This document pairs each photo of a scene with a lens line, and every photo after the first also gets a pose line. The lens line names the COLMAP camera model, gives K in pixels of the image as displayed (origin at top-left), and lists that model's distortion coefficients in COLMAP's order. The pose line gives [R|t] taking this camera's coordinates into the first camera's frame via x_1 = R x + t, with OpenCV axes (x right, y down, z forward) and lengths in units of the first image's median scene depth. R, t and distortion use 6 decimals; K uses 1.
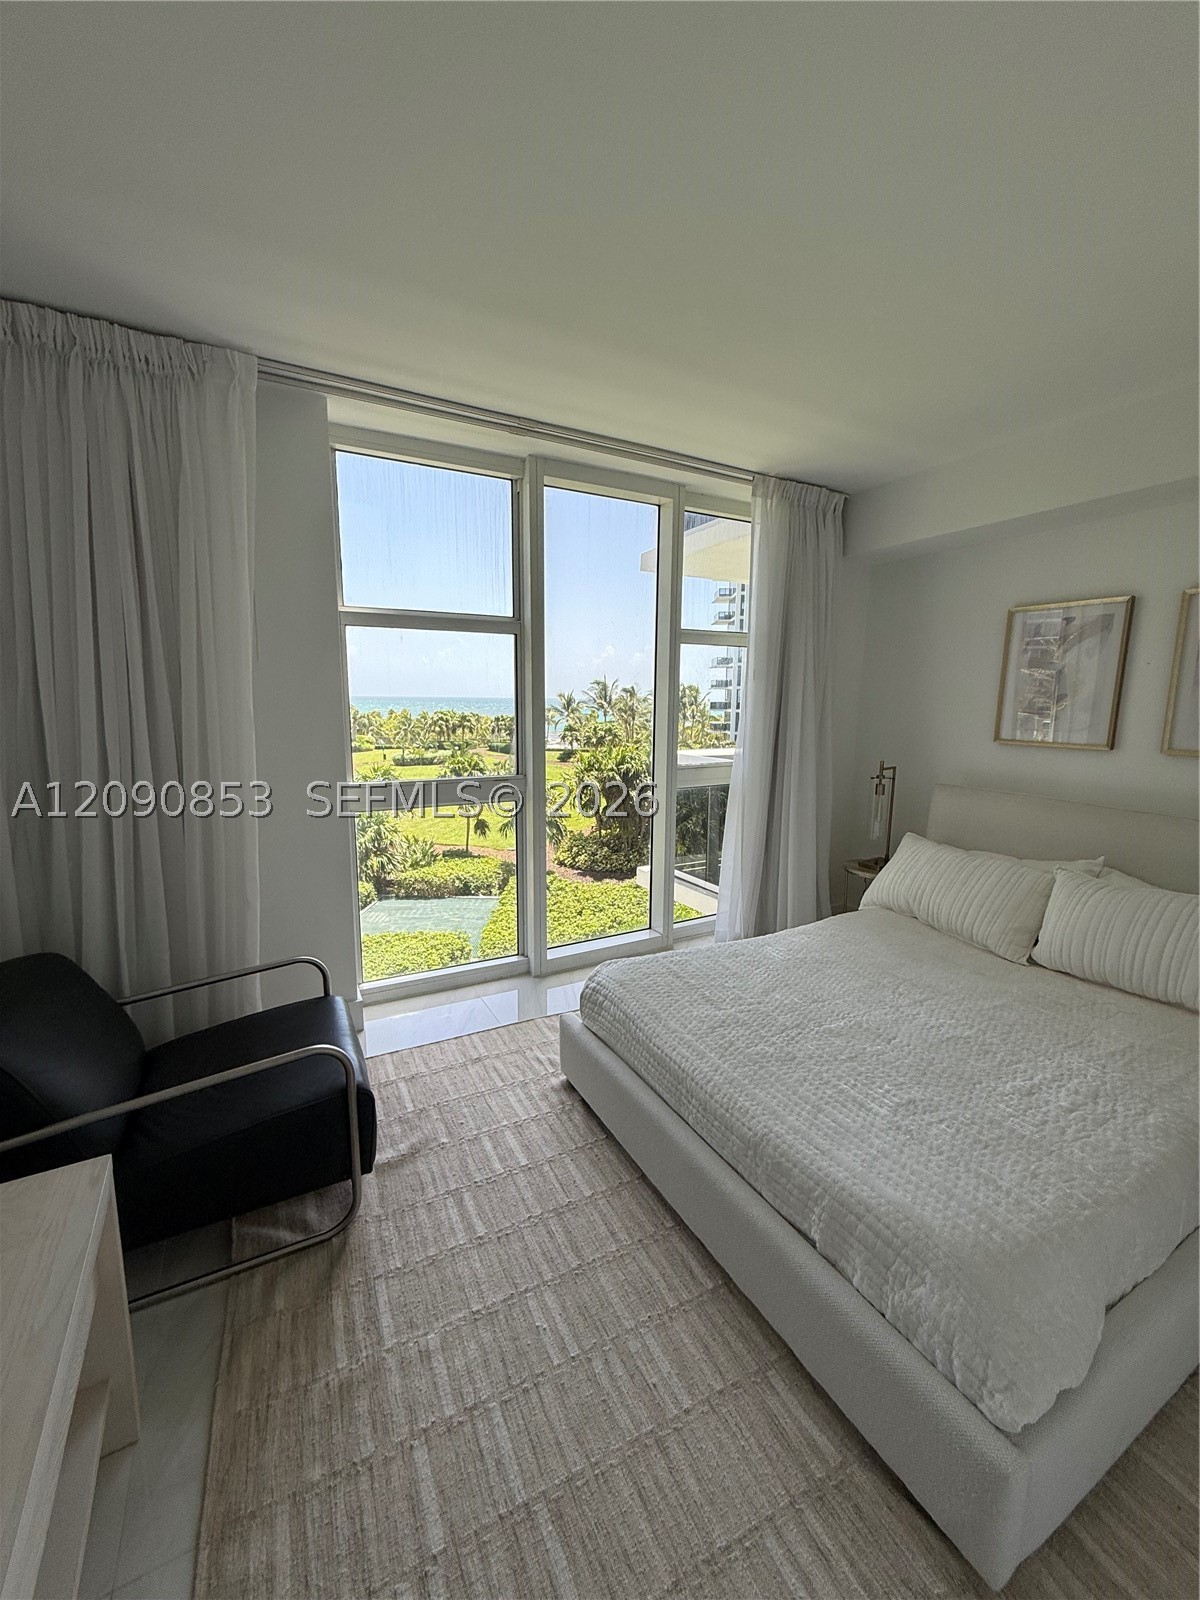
lens RADIAL K [[637.1, 0, 599.2], [0, 637.1, 794.8], [0, 0, 1]] dist [-0.000962, 0.000844]
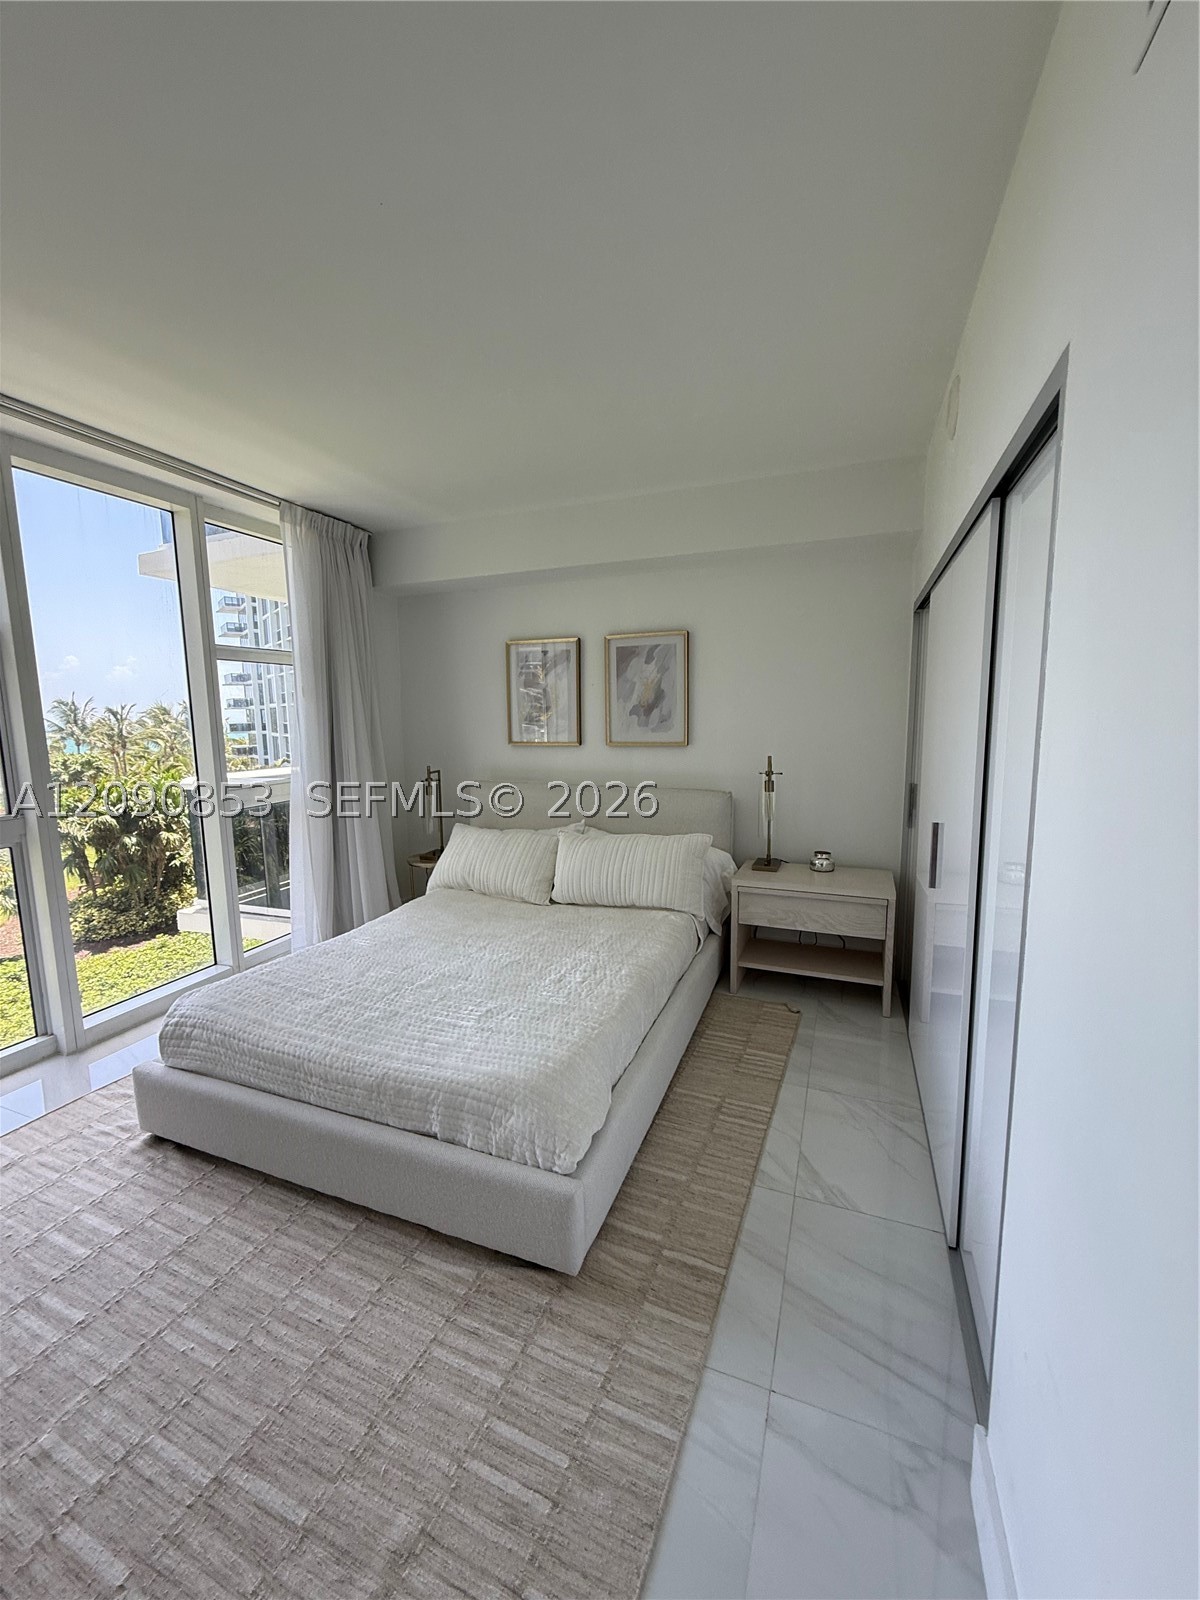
lens RADIAL K [[637.1, 0, 598.3], [0, 637.1, 795.5], [0, 0, 1]] dist [-0.000962, 0.000844]
pose [[0.767296, -0.101861, 0.633152, -0.070840], [0.118820, 0.992791, 0.015726, 0.022568], [-0.630189, 0.063165, 0.773868, -0.109924]]
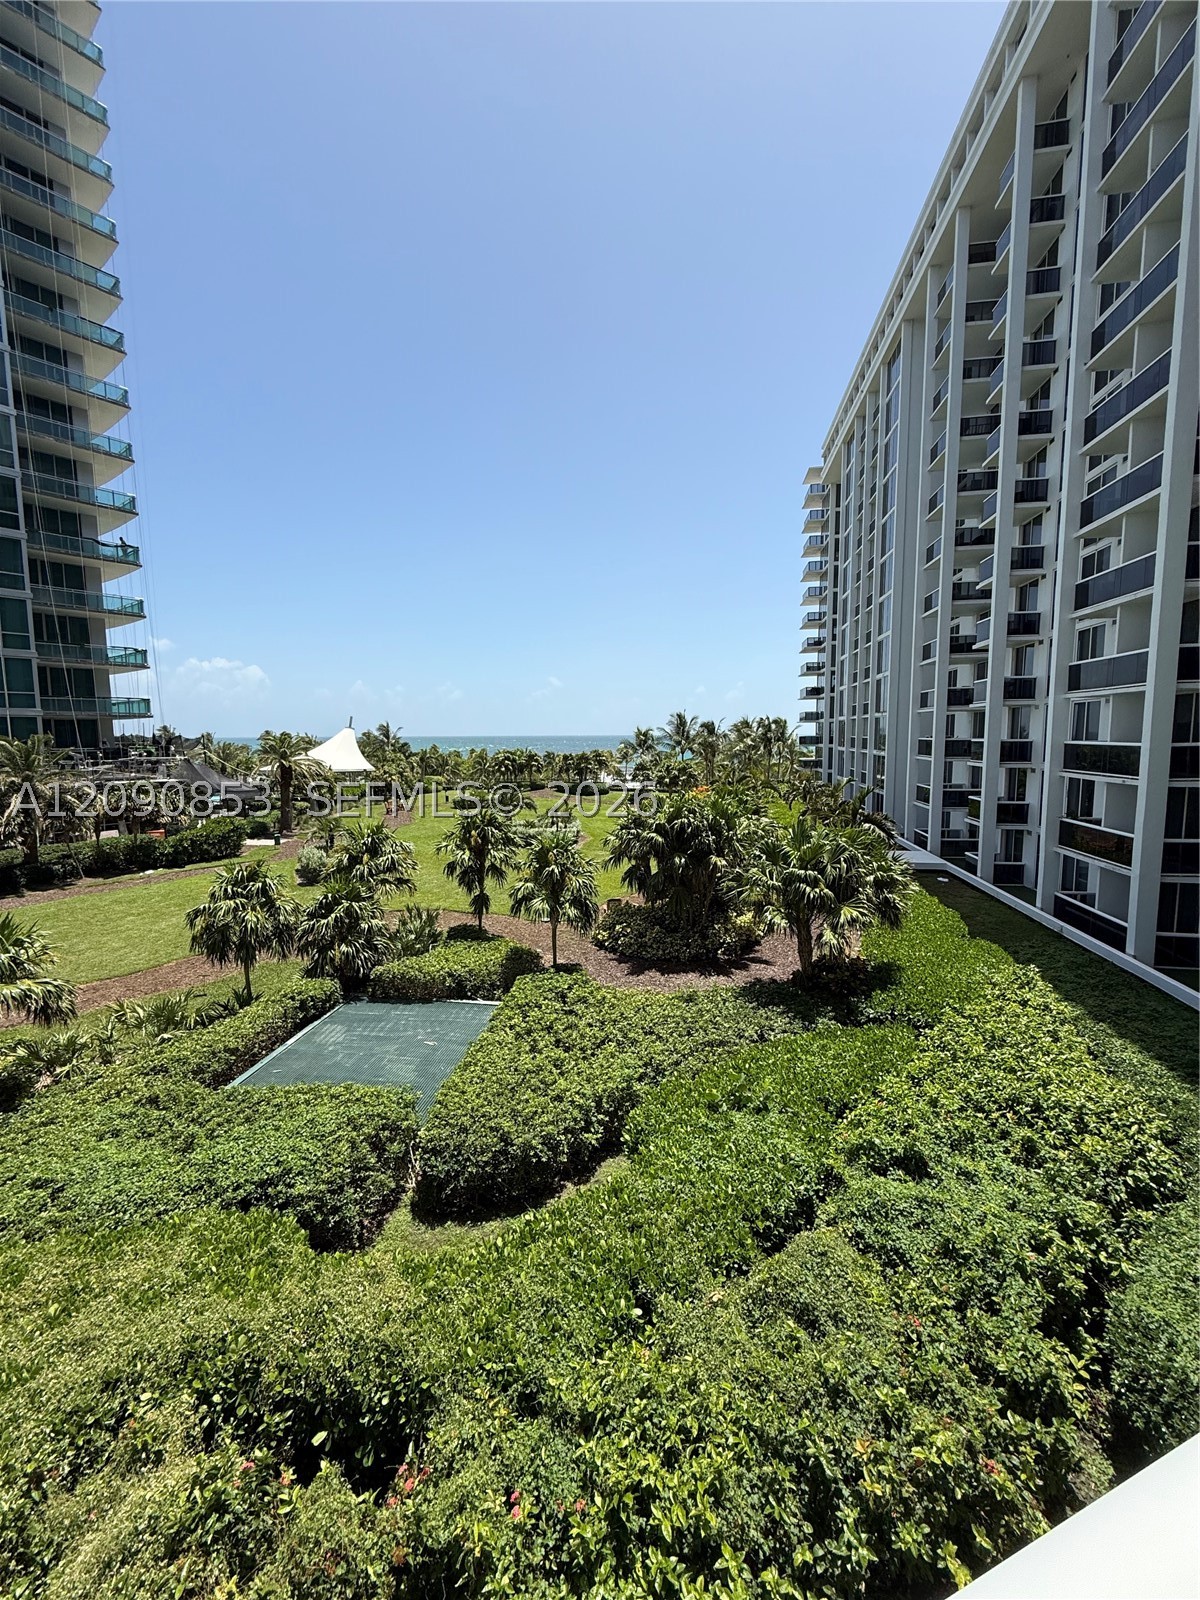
lens RADIAL K [[637.1, 0, 600.8], [0, 637.1, 796.7], [0, 0, 1]] dist [-0.000962, 0.000844]
pose [[0.991212, -0.003575, -0.132234, 0.407529], [-0.003631, 0.998523, -0.054213, -0.286919], [0.132232, 0.054217, 0.989735, 2.020754]]
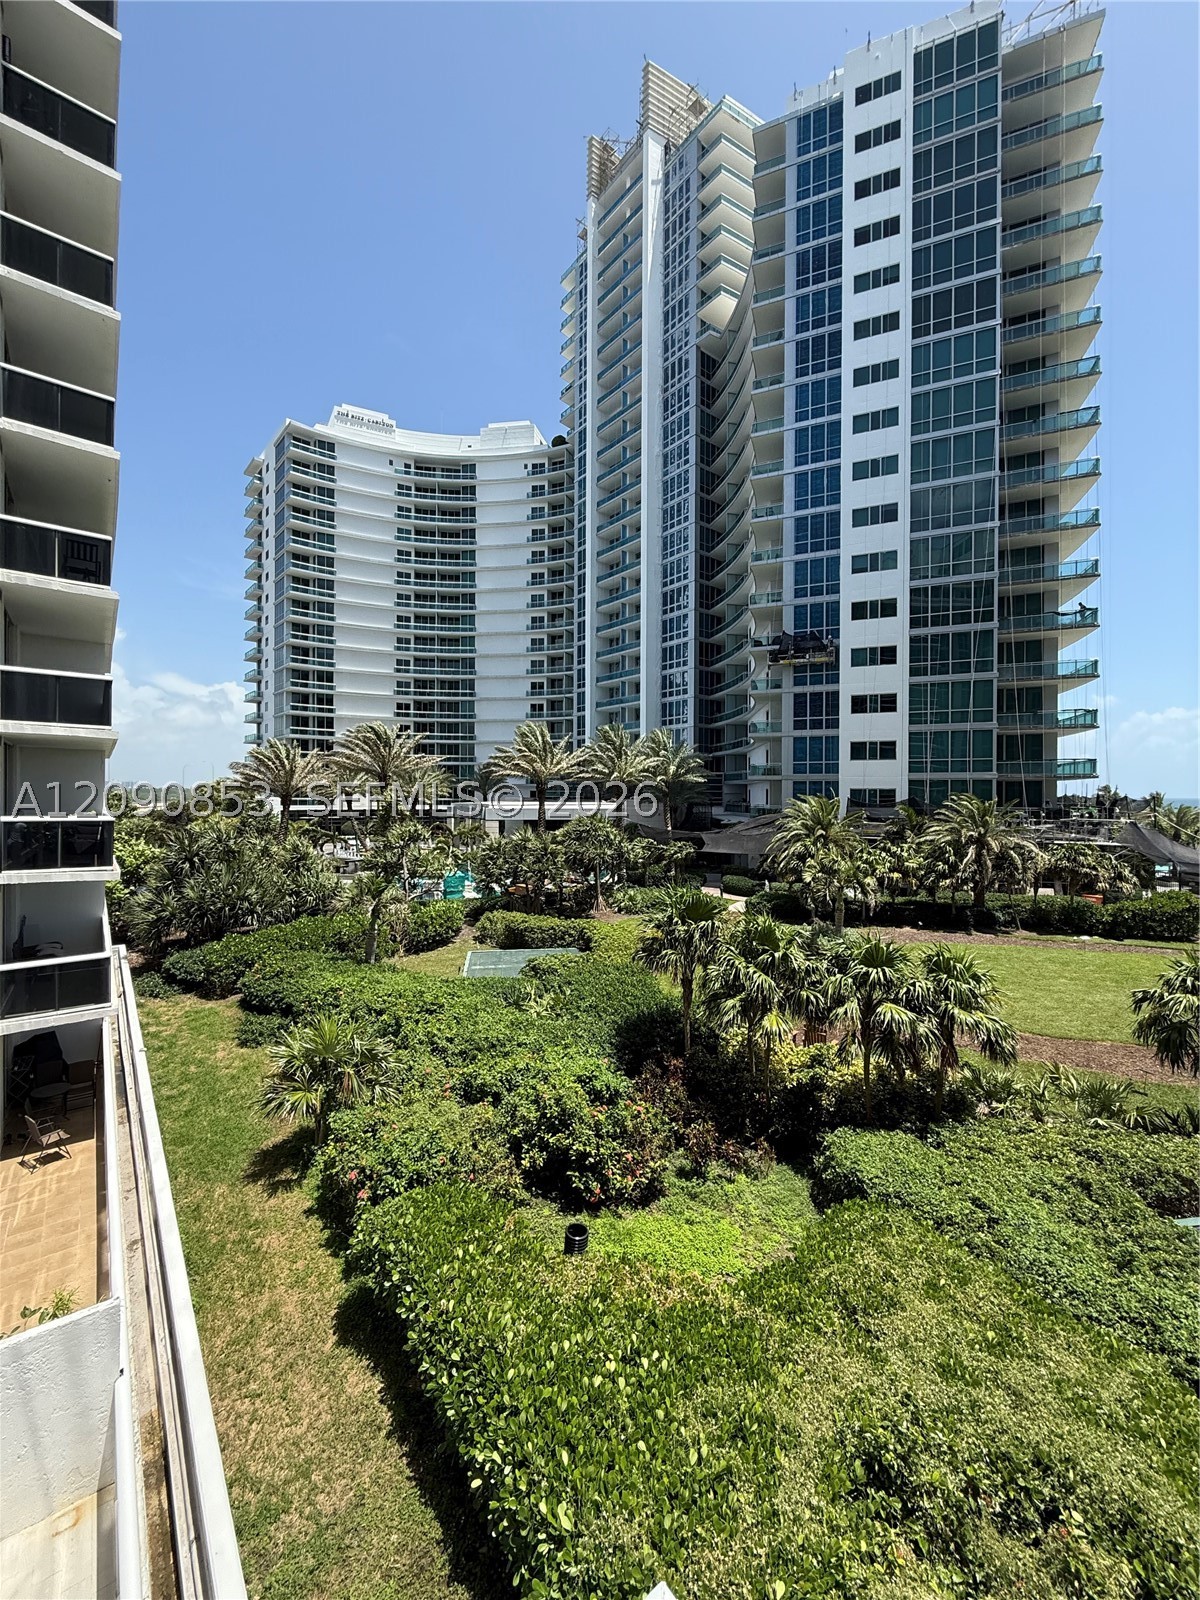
lens RADIAL K [[637.1, 0, 599.1], [0, 637.1, 796.4], [0, 0, 1]] dist [-0.000962, 0.000844]
pose [[0.171860, -0.007662, -0.985092, 0.312858], [-0.150930, 0.987959, -0.034016, -0.297102], [0.973491, 0.154526, 0.168634, 1.933529]]
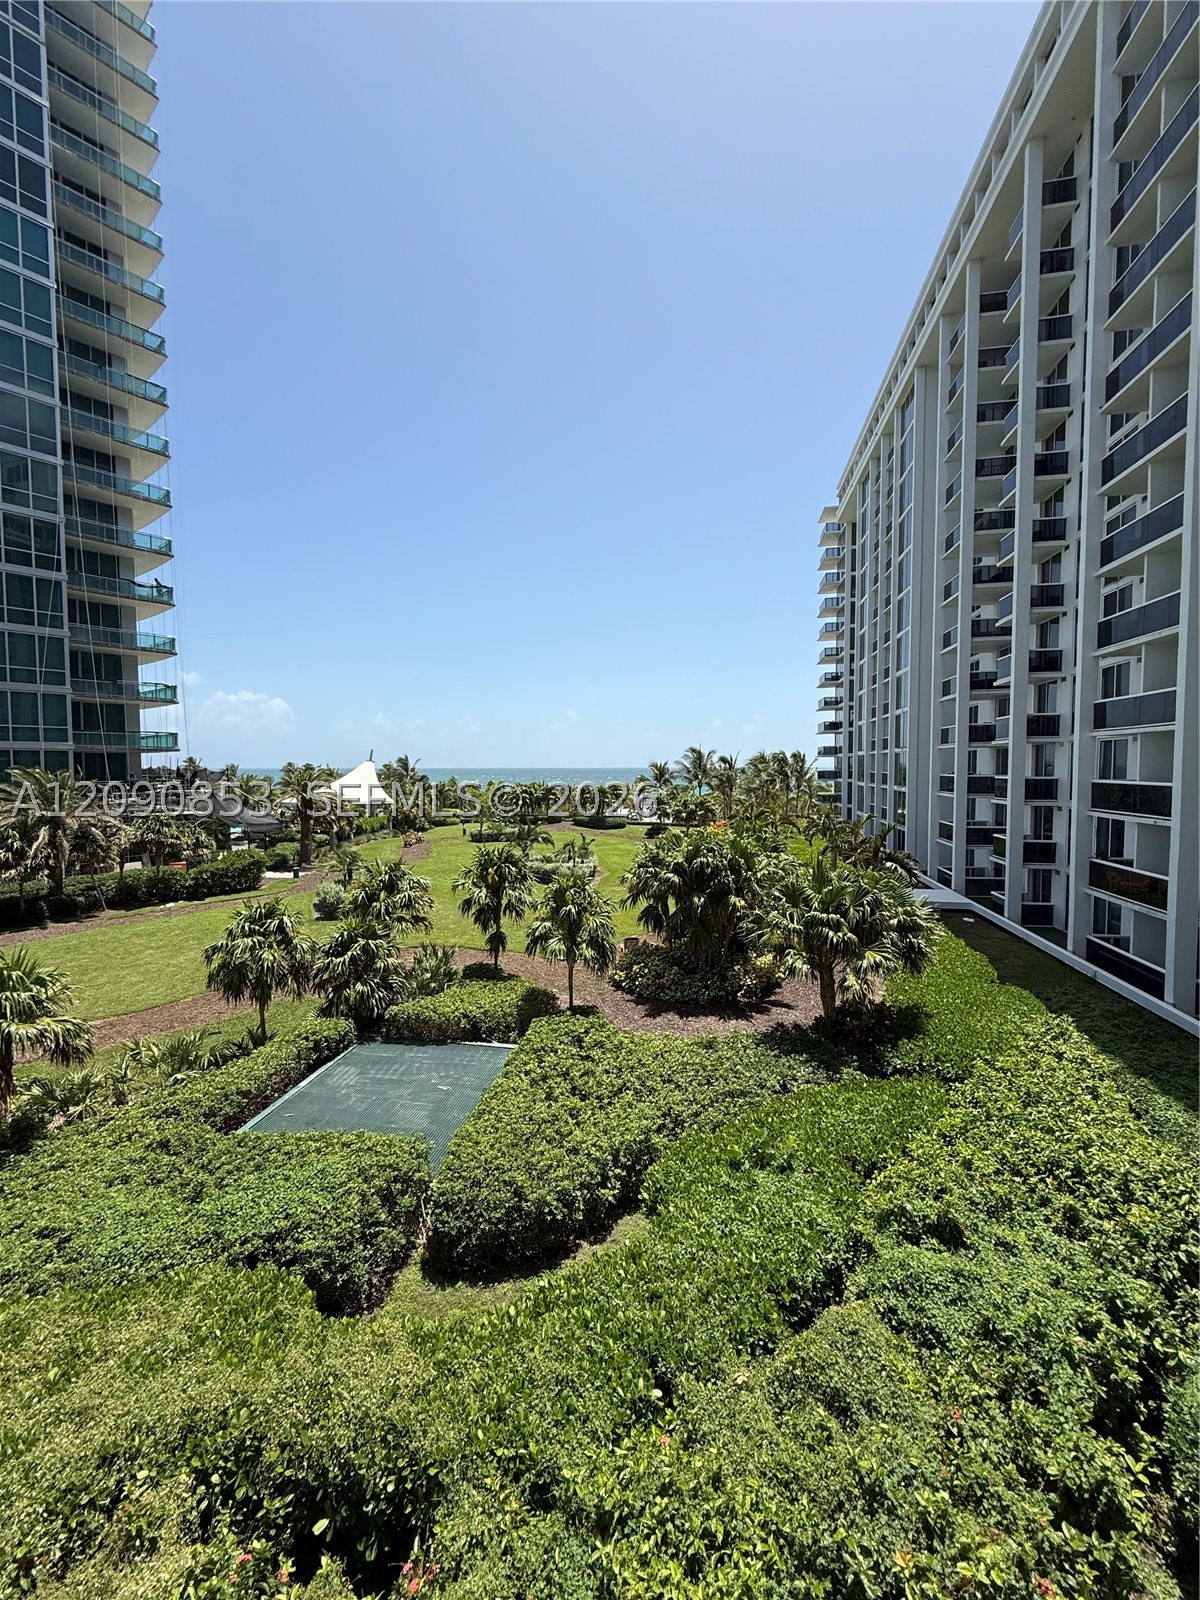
lens RADIAL K [[637.1, 0, 600.6], [0, 637.1, 796.3], [0, 0, 1]] dist [-0.000962, 0.000844]
pose [[0.987407, -0.005191, -0.158114, 0.391078], [-0.011515, 0.994452, -0.104560, -0.352304], [0.157779, 0.105064, 0.981869, 2.037458]]
